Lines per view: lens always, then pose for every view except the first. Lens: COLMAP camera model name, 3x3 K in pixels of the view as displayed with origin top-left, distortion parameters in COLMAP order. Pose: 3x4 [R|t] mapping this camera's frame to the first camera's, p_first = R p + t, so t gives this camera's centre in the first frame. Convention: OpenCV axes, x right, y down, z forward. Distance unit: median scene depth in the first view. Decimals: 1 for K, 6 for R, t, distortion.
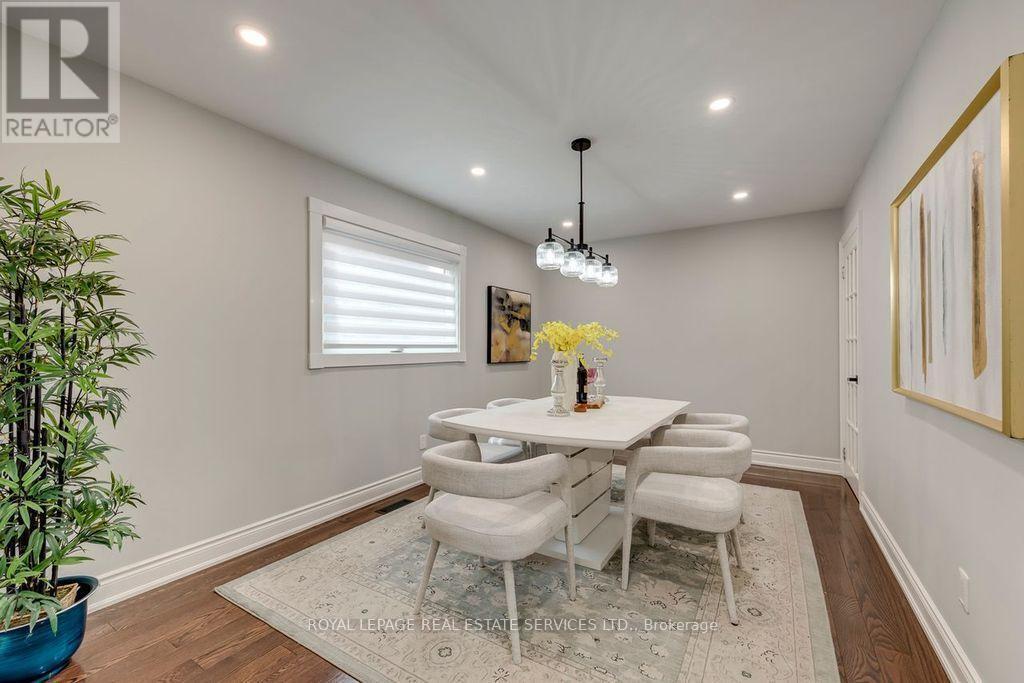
lens RADIAL K [[427.0, 0, 515.0], [0, 427.0, 342.4], [0, 0, 1]] dist [0.007561, -0.000032]
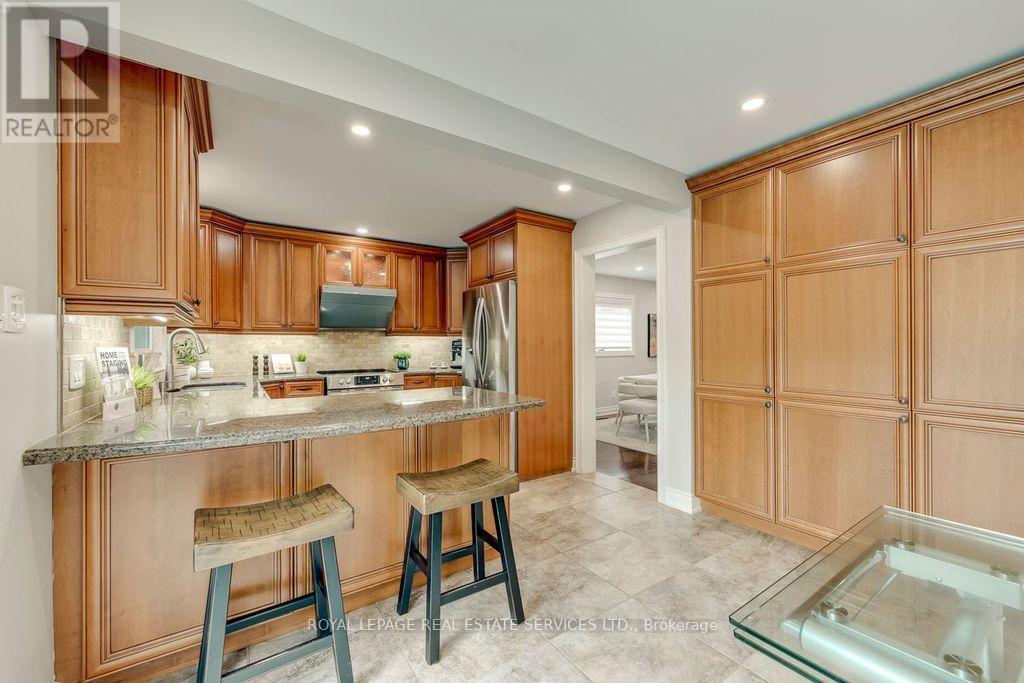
lens RADIAL K [[411.9, 0, 512.0], [0, 411.9, 341.5], [0, 0, 1]] dist [-0.001758, -0.000190]
pose [[0.915044, -0.007177, -0.403289, 0.155810], [0.008627, 0.999961, 0.001780, -0.032587], [0.403261, -0.005108, 0.915071, -1.145992]]
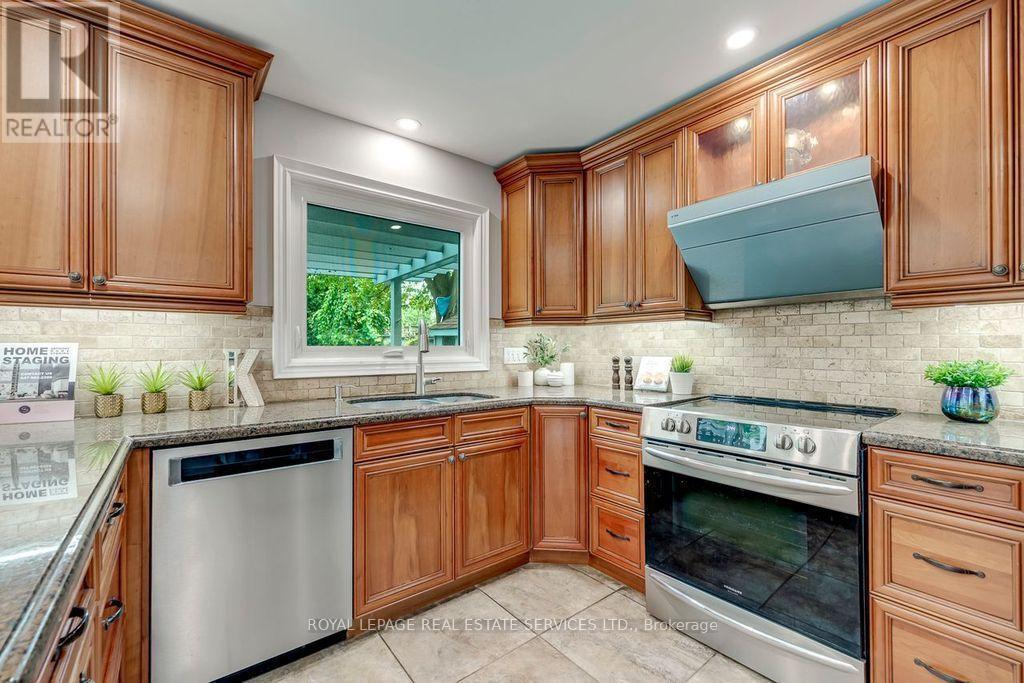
lens RADIAL K [[427.0, 0, 515.0], [0, 427.0, 342.4], [0, 0, 1]] dist [0.007561, -0.000032]
pose [[-0.328705, -0.008604, -0.944393, -0.235419], [0.013672, 0.999810, -0.013868, -0.014769], [0.944334, -0.017470, -0.328526, -0.208116]]
